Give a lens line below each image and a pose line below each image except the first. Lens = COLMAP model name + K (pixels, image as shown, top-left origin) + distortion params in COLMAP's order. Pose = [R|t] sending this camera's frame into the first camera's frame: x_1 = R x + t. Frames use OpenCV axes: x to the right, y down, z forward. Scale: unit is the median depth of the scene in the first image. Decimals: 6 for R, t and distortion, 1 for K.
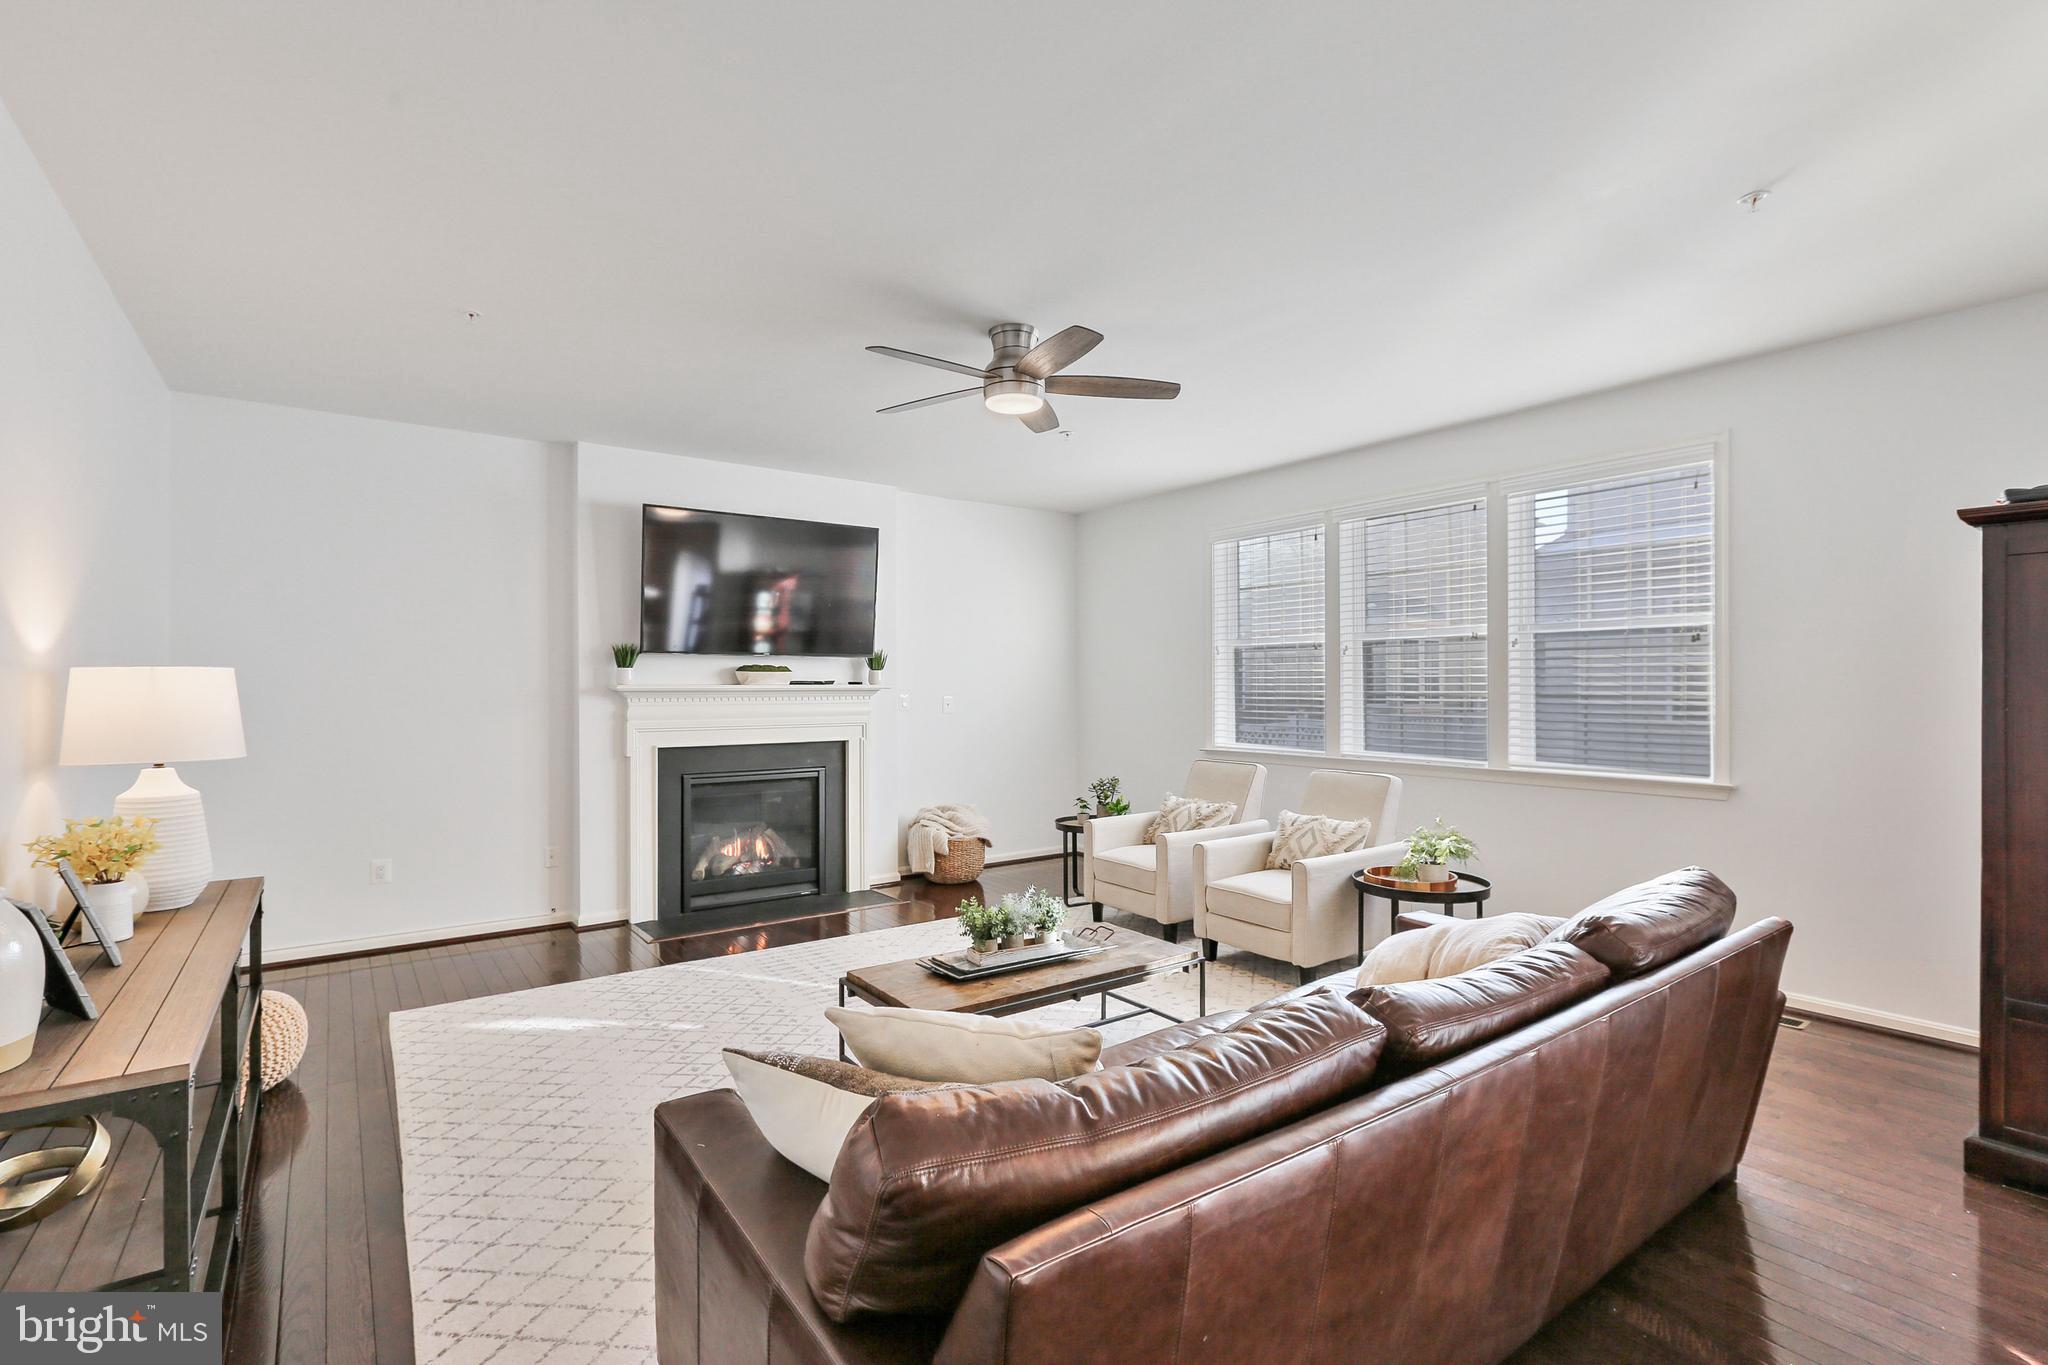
lens RADIAL K [[928.3, 0, 1040.8], [0, 928.3, 684.3], [0, 0, 1]] dist [-0.010050, 0.005043]
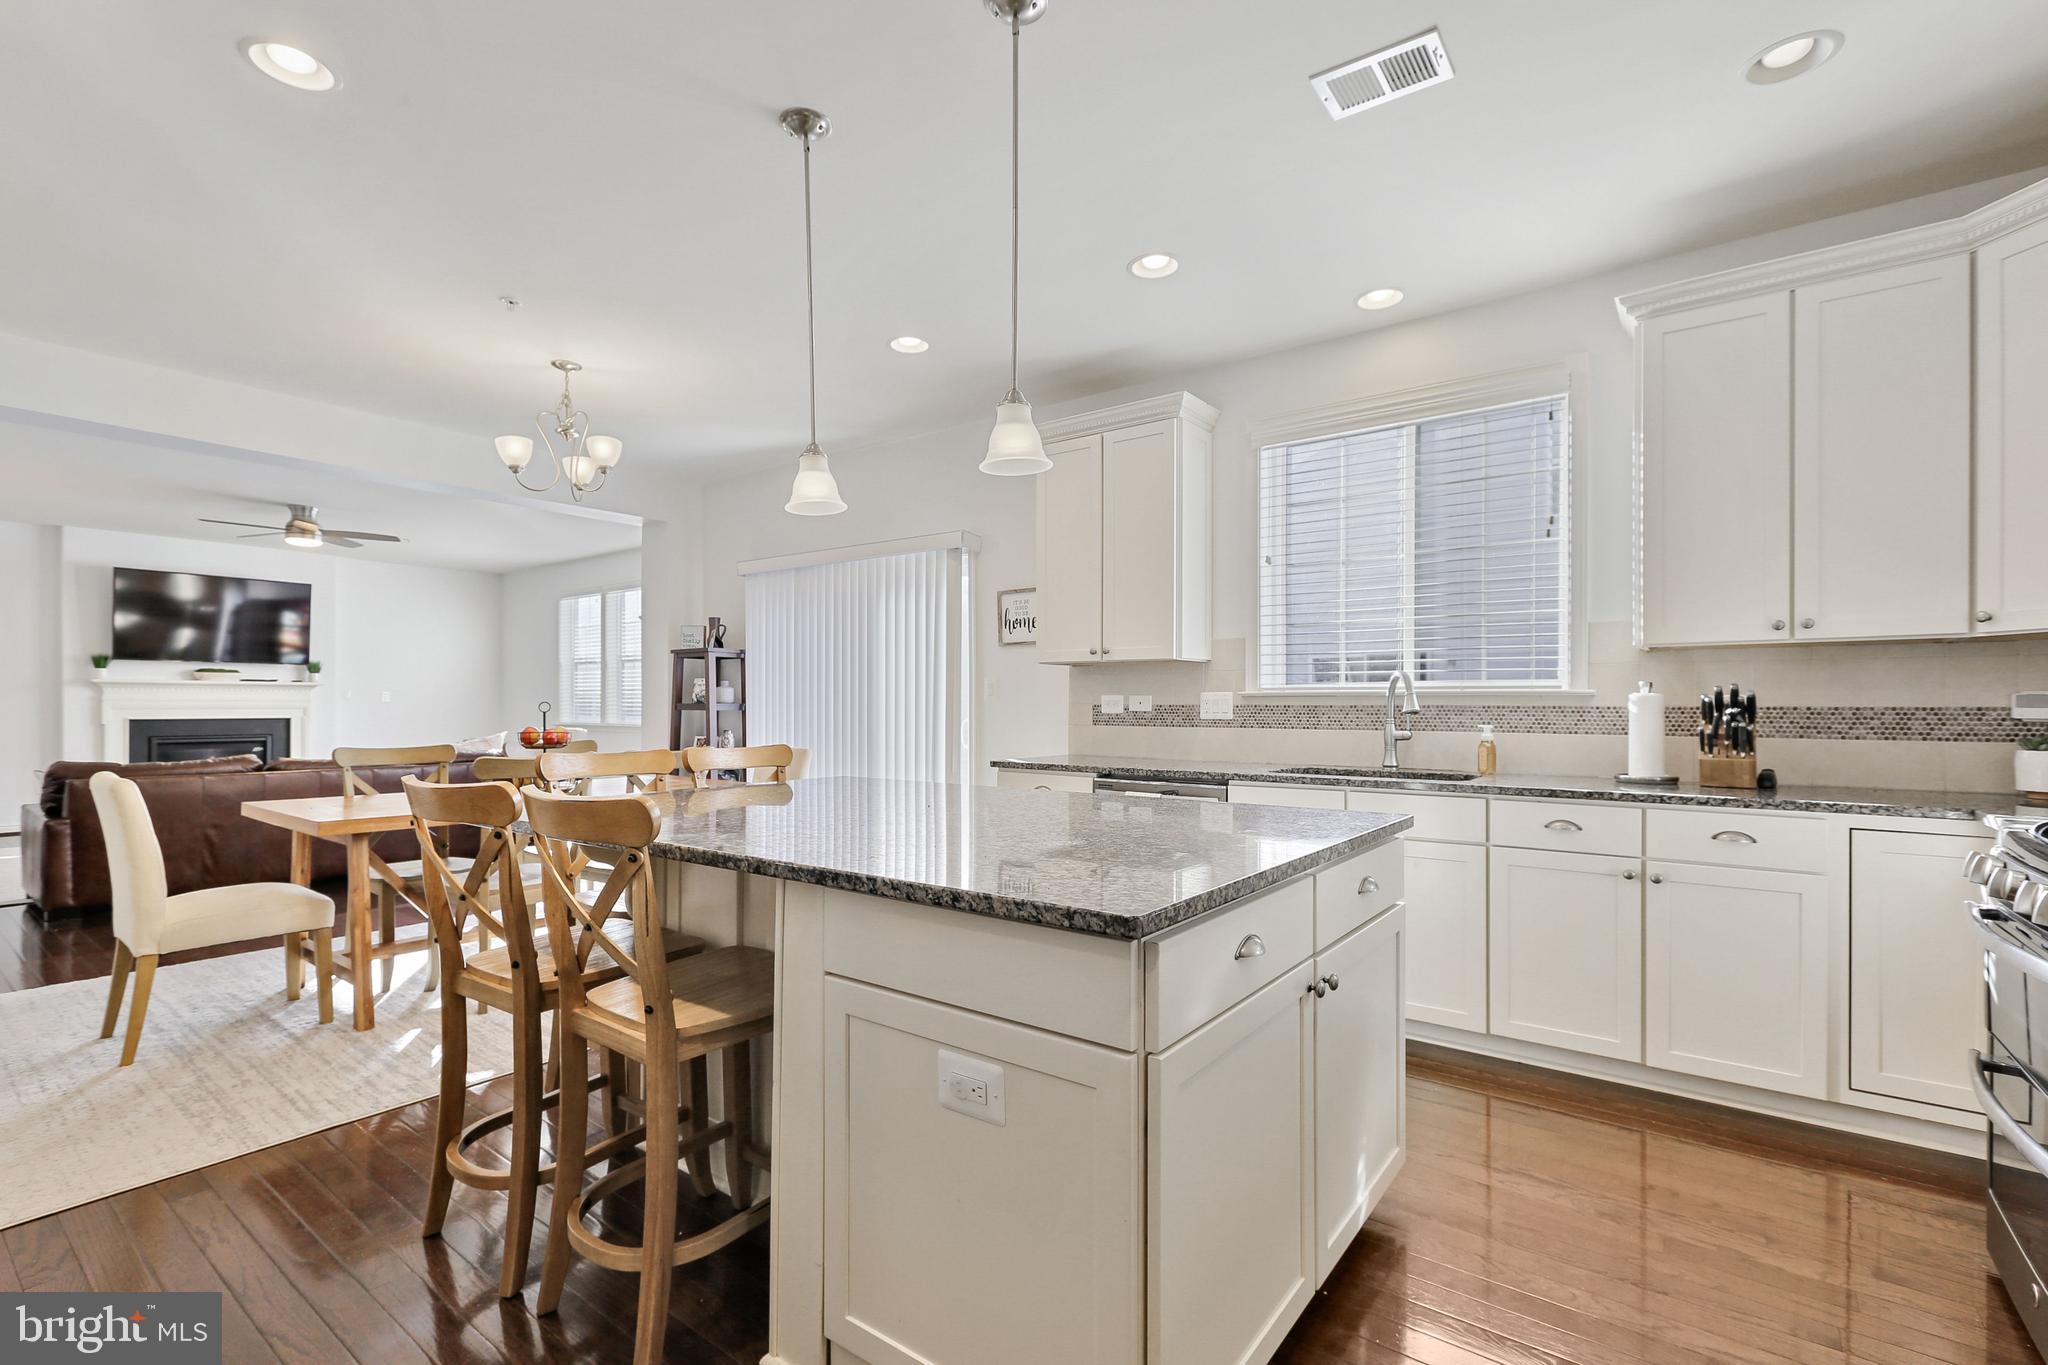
lens RADIAL K [[928.3, 0, 1033.3], [0, 928.3, 699.8], [0, 0, 1]] dist [-0.010050, 0.005043]
pose [[0.959948, 0.002981, 0.280164, 0.588962], [-0.003334, 0.999994, 0.000786, 0.026395], [-0.280160, -0.001688, 0.959952, -0.889168]]
